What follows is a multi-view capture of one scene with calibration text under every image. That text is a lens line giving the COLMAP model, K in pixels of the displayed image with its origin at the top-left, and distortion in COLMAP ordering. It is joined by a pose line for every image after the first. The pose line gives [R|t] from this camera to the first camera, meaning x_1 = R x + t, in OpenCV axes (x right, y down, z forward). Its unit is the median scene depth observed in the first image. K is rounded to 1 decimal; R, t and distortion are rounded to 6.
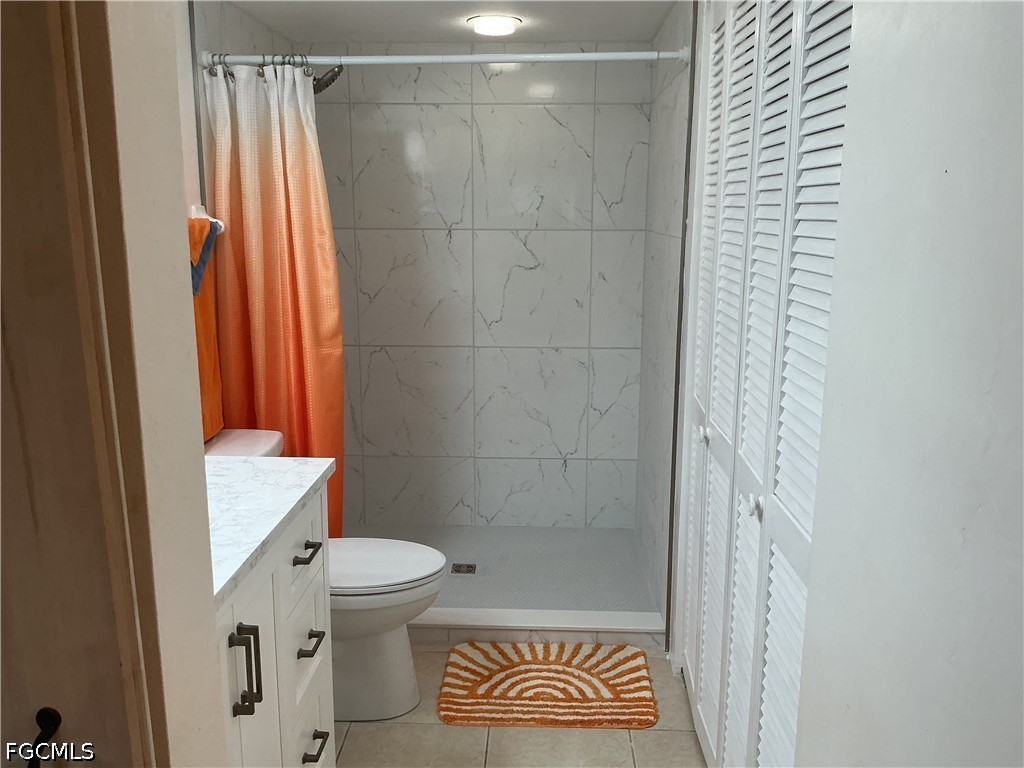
lens RADIAL K [[846.3, 0, 511.8], [0, 846.3, 386.1], [0, 0, 1]] dist [0.148267, -0.312103]
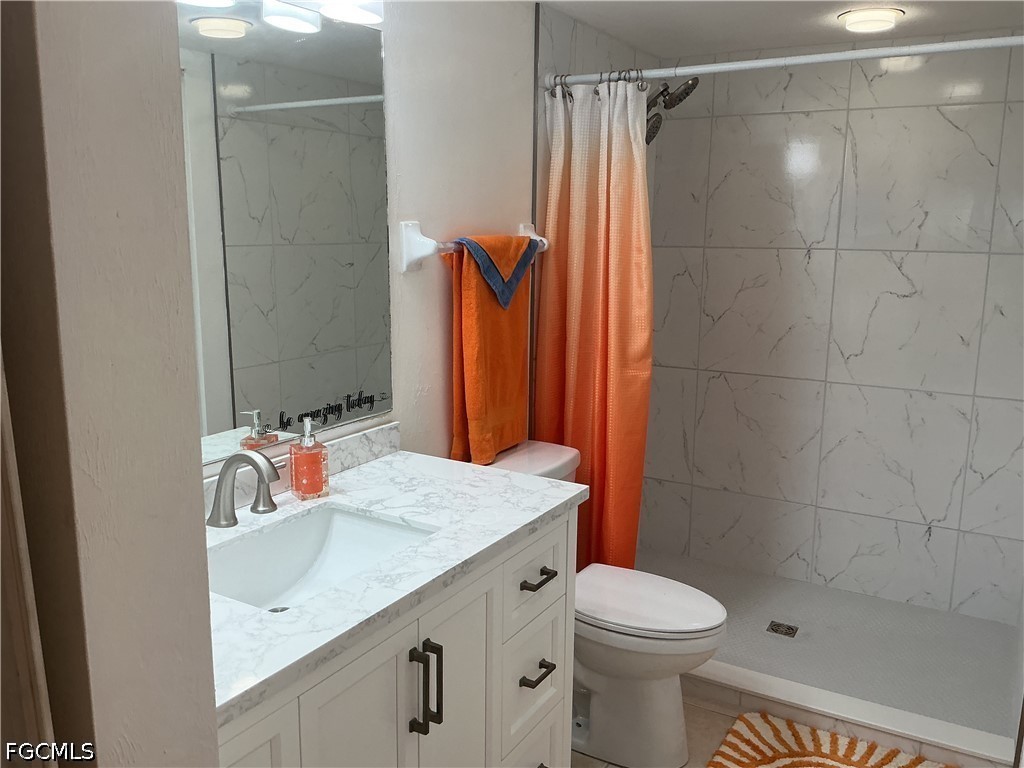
lens RADIAL K [[850.0, 0, 515.1], [0, 850.0, 387.4], [0, 0, 1]] dist [0.100925, -0.190310]
pose [[0.883679, 0.095198, -0.458310, 0.104253], [-0.104011, 0.994558, 0.006038, -0.016013], [0.456391, 0.042334, 0.888772, 0.077762]]
